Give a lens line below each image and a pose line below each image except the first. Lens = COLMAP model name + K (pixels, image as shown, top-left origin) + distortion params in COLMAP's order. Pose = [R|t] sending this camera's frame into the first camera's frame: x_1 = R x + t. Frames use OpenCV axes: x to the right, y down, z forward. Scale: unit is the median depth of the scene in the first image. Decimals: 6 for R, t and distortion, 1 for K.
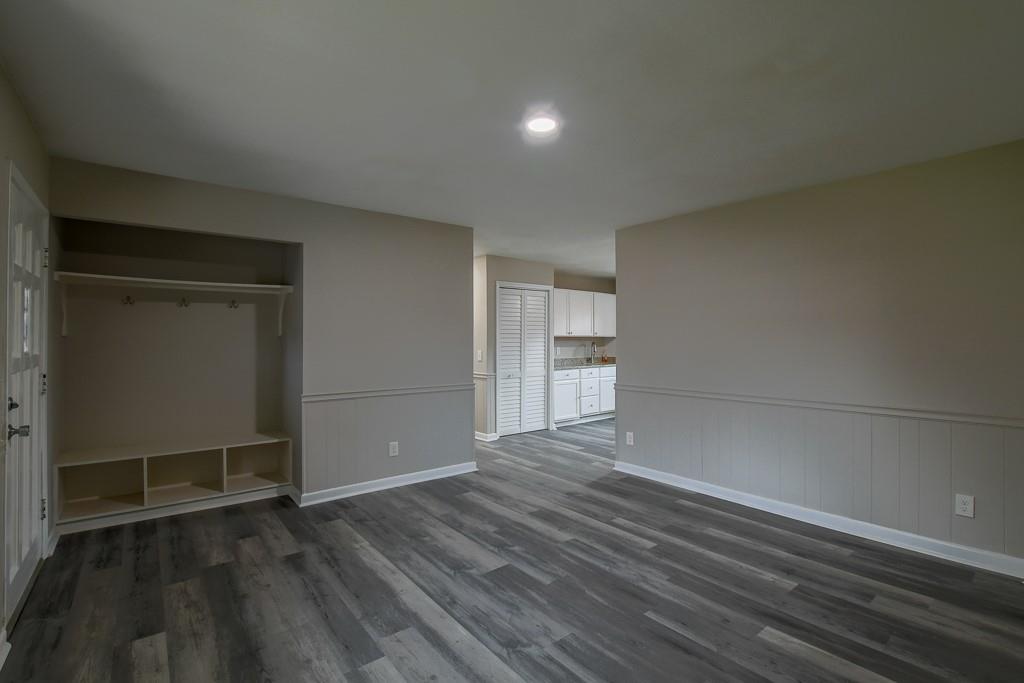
lens RADIAL K [[449.9, 0, 507.8], [0, 449.9, 338.2], [0, 0, 1]] dist [-0.018825, -0.000080]
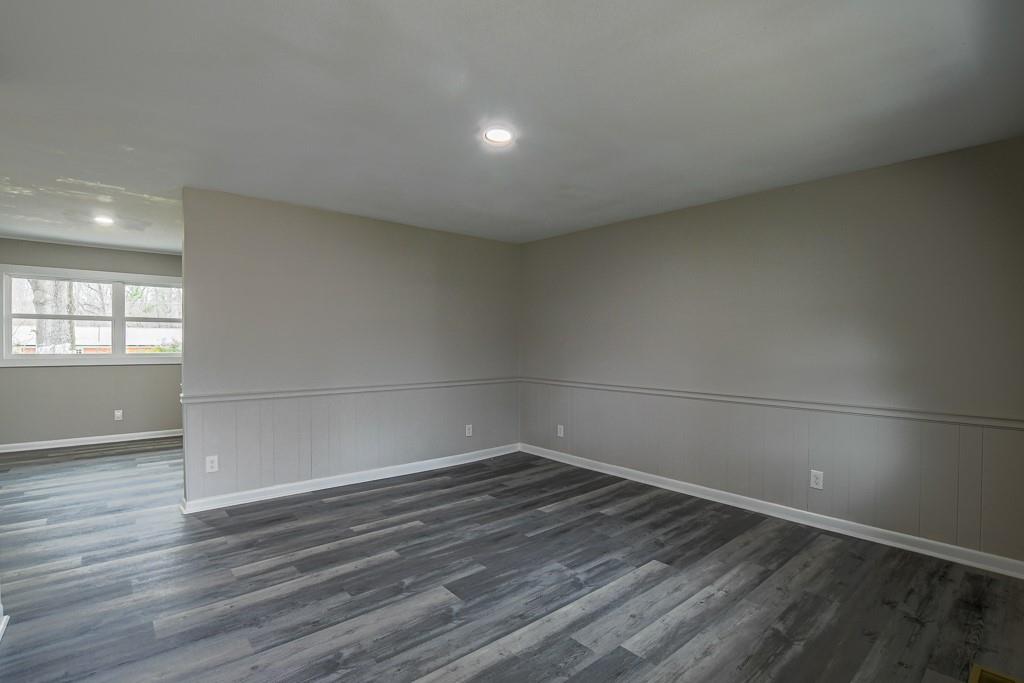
lens RADIAL K [[449.9, 0, 511.7], [0, 449.9, 343.9], [0, 0, 1]] dist [-0.018825, -0.000080]
pose [[0.004650, -0.000476, 0.999989, -0.909084], [-0.015855, 0.999874, 0.000550, 0.010572], [-0.999863, -0.015857, 0.004642, 0.870419]]
